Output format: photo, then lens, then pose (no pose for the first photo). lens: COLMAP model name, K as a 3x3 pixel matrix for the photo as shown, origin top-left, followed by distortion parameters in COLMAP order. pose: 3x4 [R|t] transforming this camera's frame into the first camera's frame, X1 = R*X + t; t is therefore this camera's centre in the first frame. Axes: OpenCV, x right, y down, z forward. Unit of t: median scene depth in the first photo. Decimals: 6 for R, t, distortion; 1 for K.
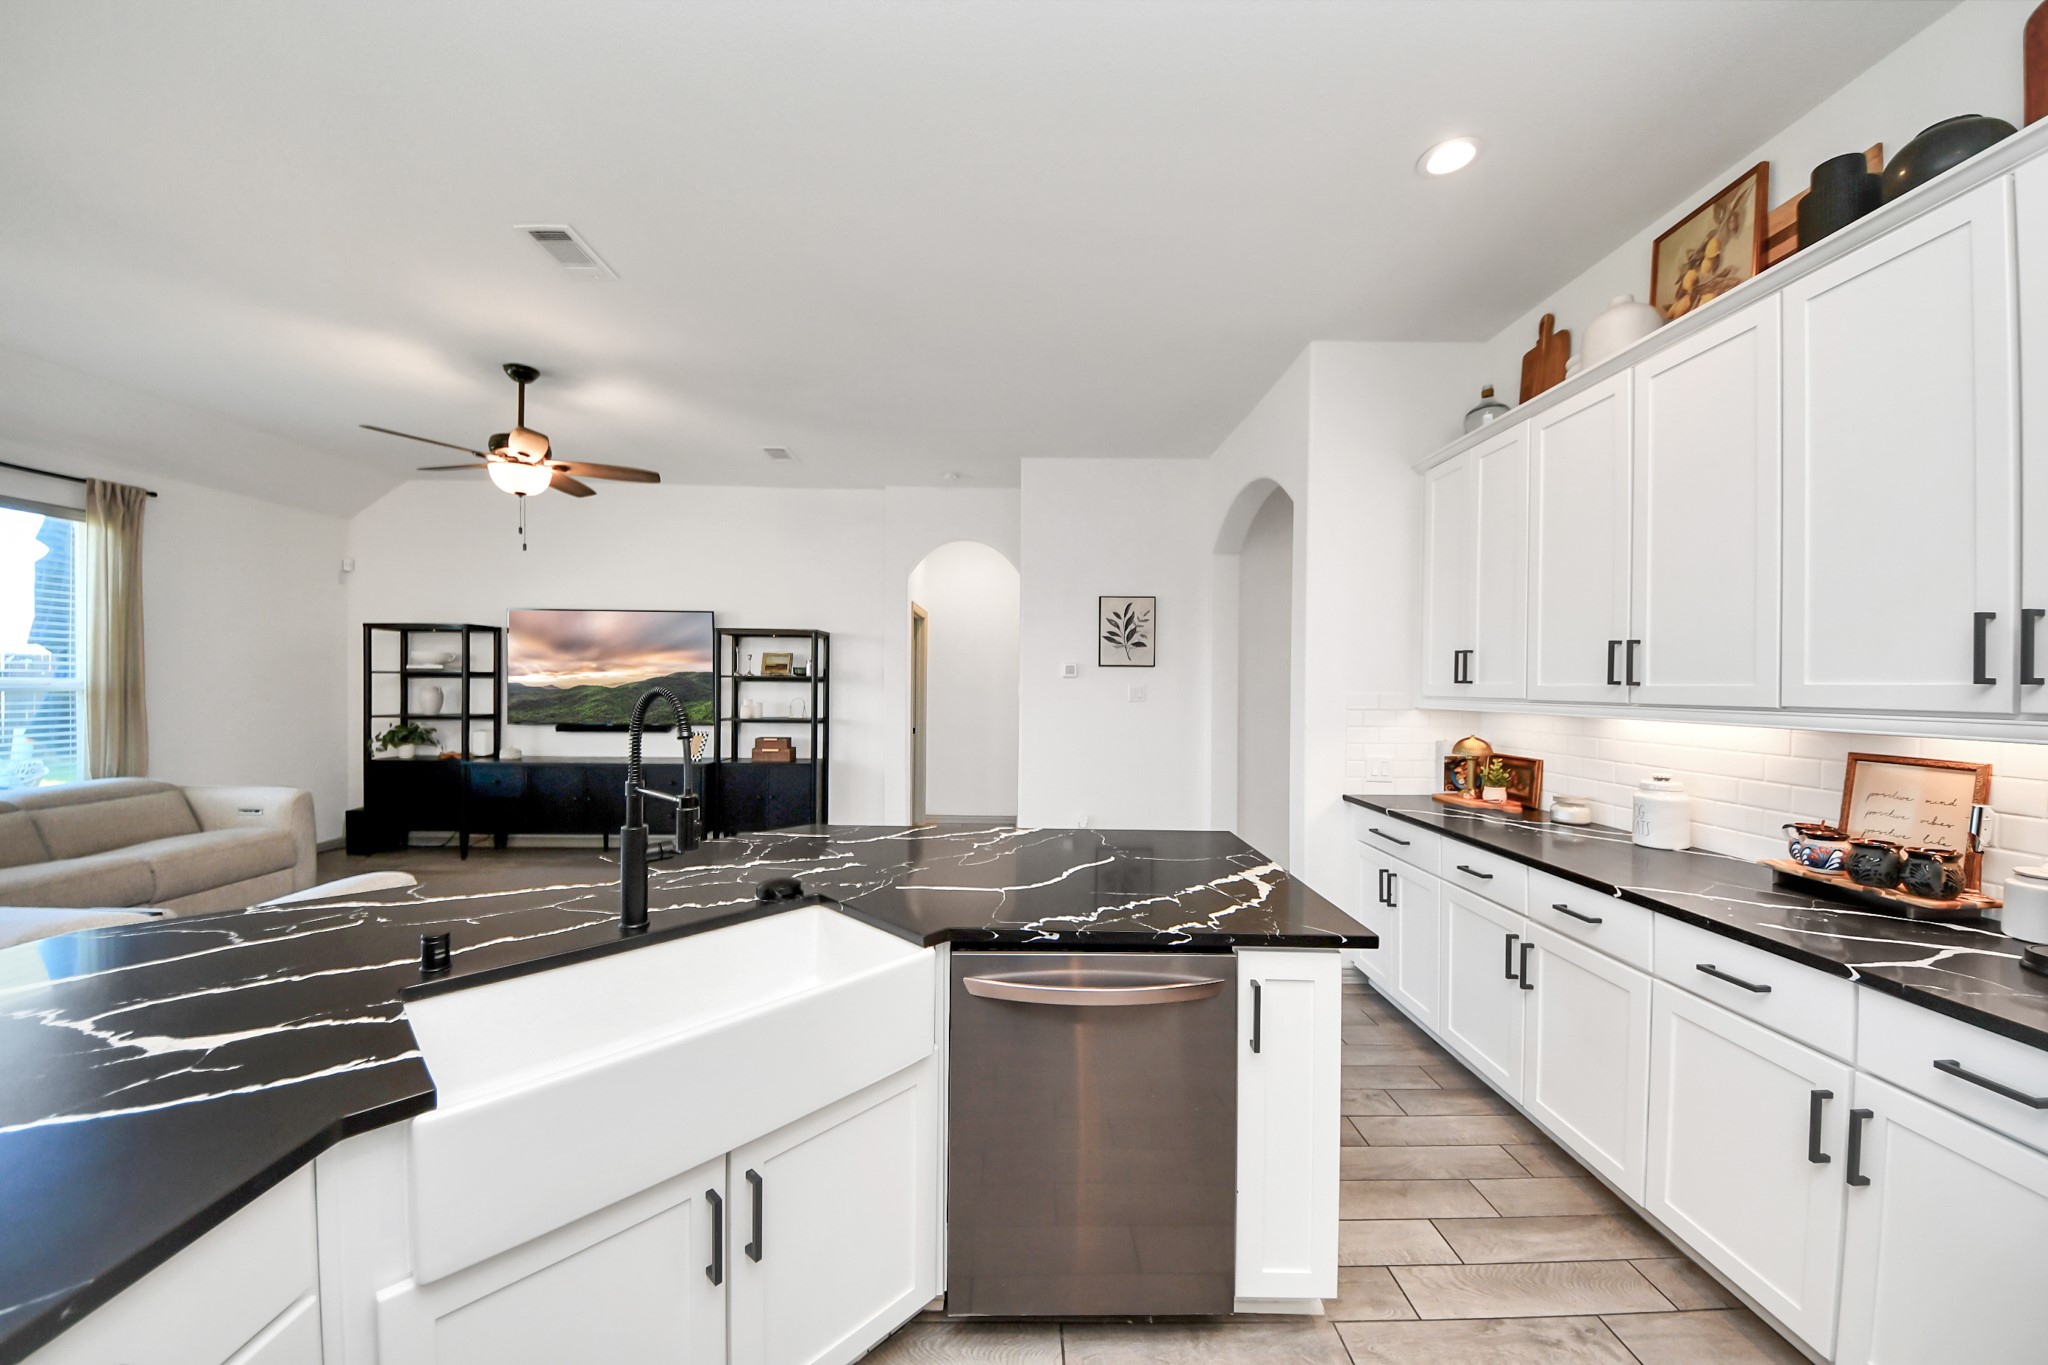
lens RADIAL K [[727.1, 0, 1023.5], [0, 727.1, 688.2], [0, 0, 1]] dist [0.029629, -0.020500]
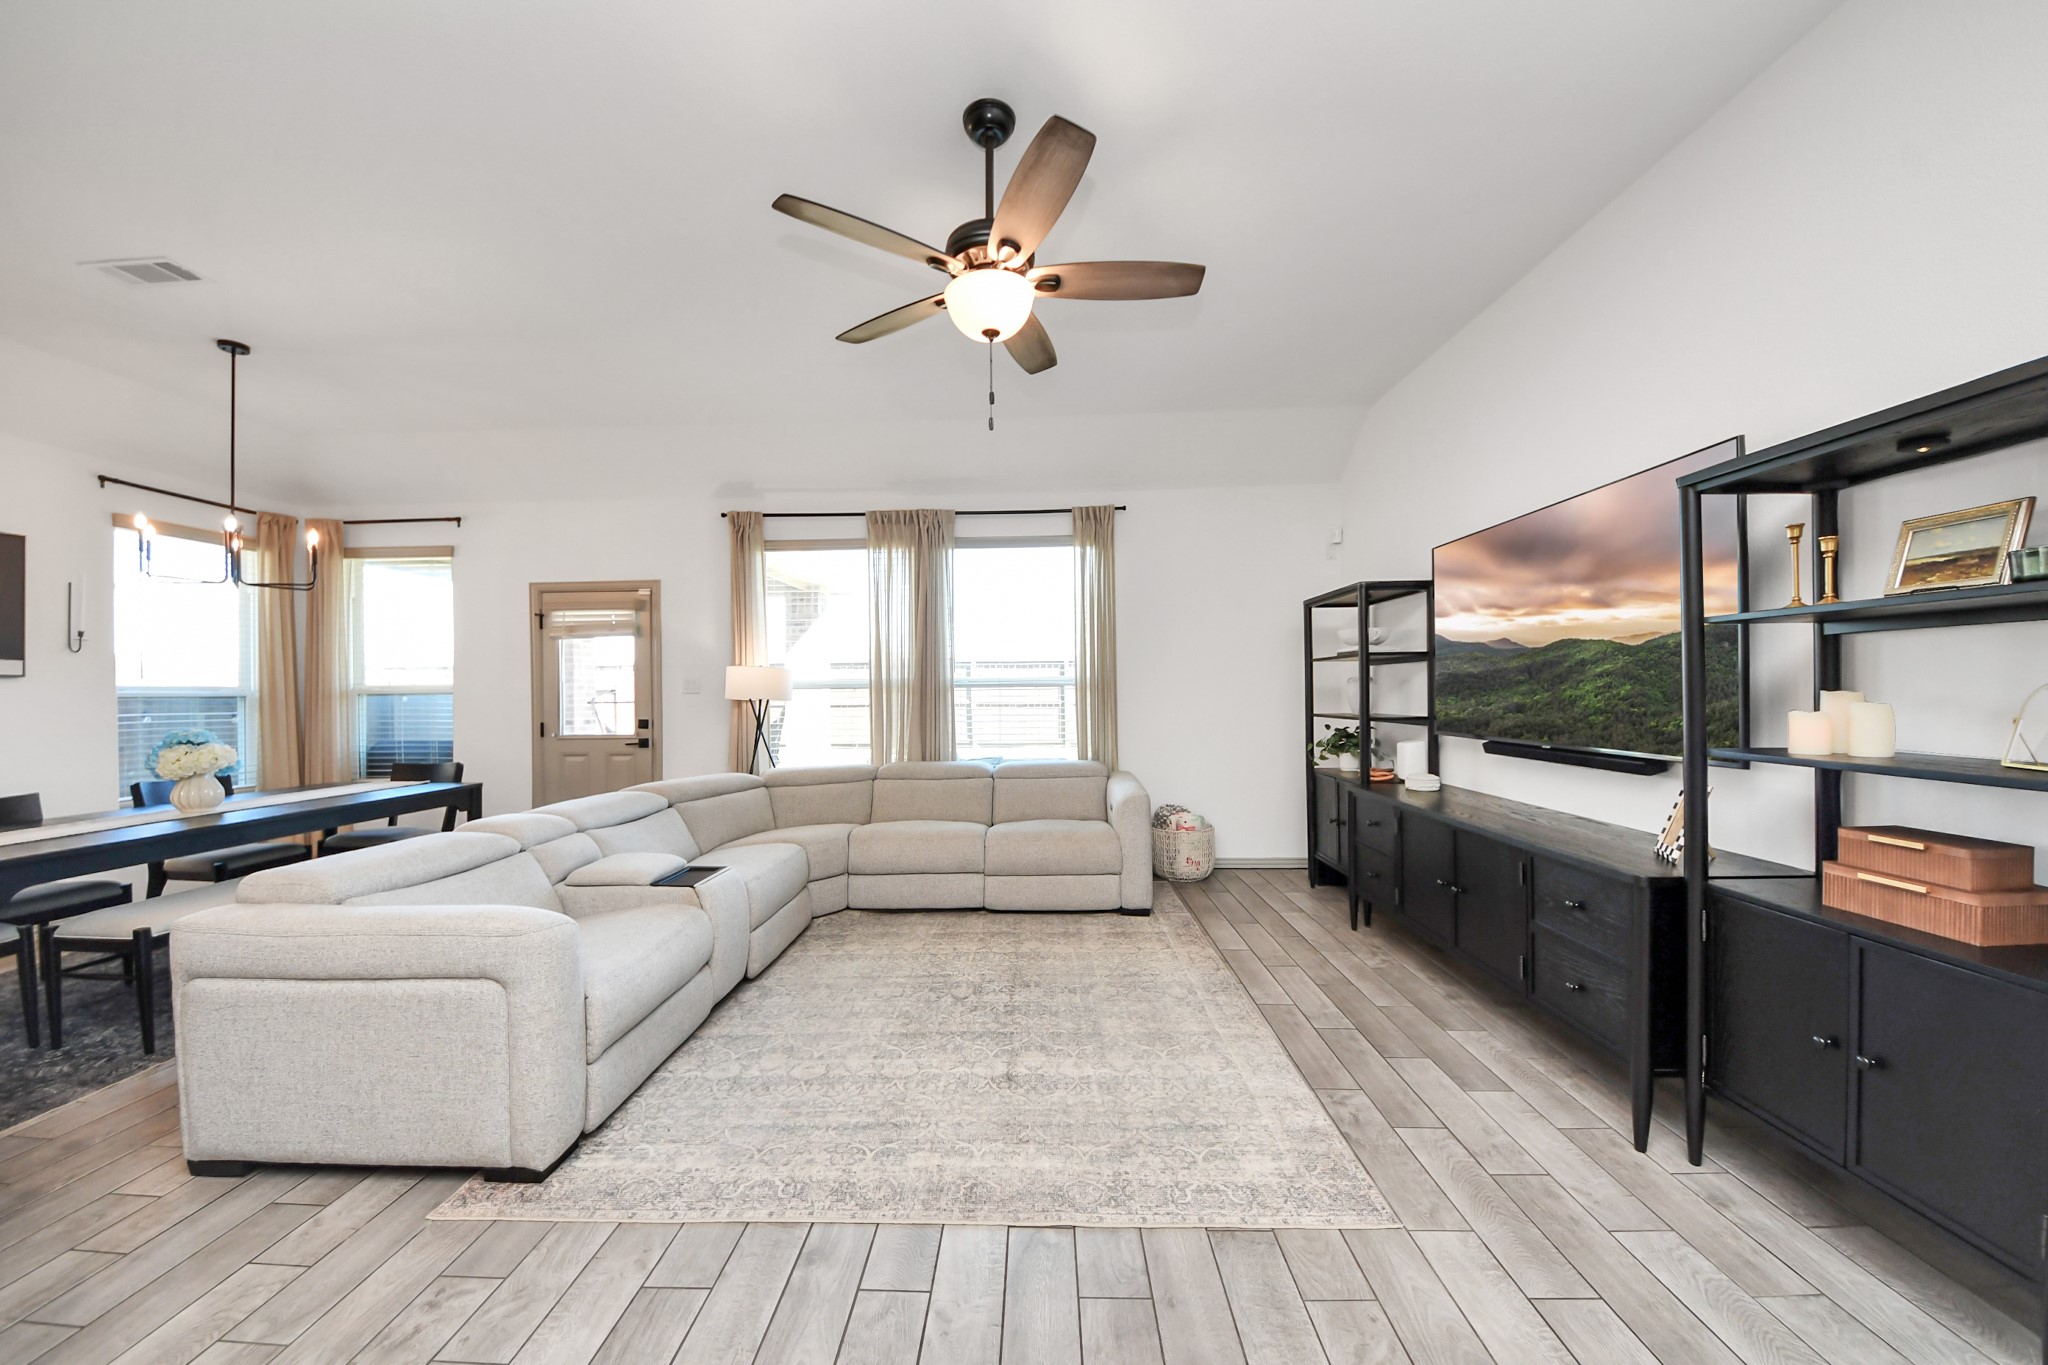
lens RADIAL K [[726.7, 0, 1014.5], [0, 726.7, 690.3], [0, 0, 1]] dist [0.034446, -0.020498]
pose [[-0.042398, -0.008760, -0.999062, -0.065834], [0.004527, 0.999950, -0.008960, 0.016282], [0.999091, -0.004903, -0.042356, 0.705701]]
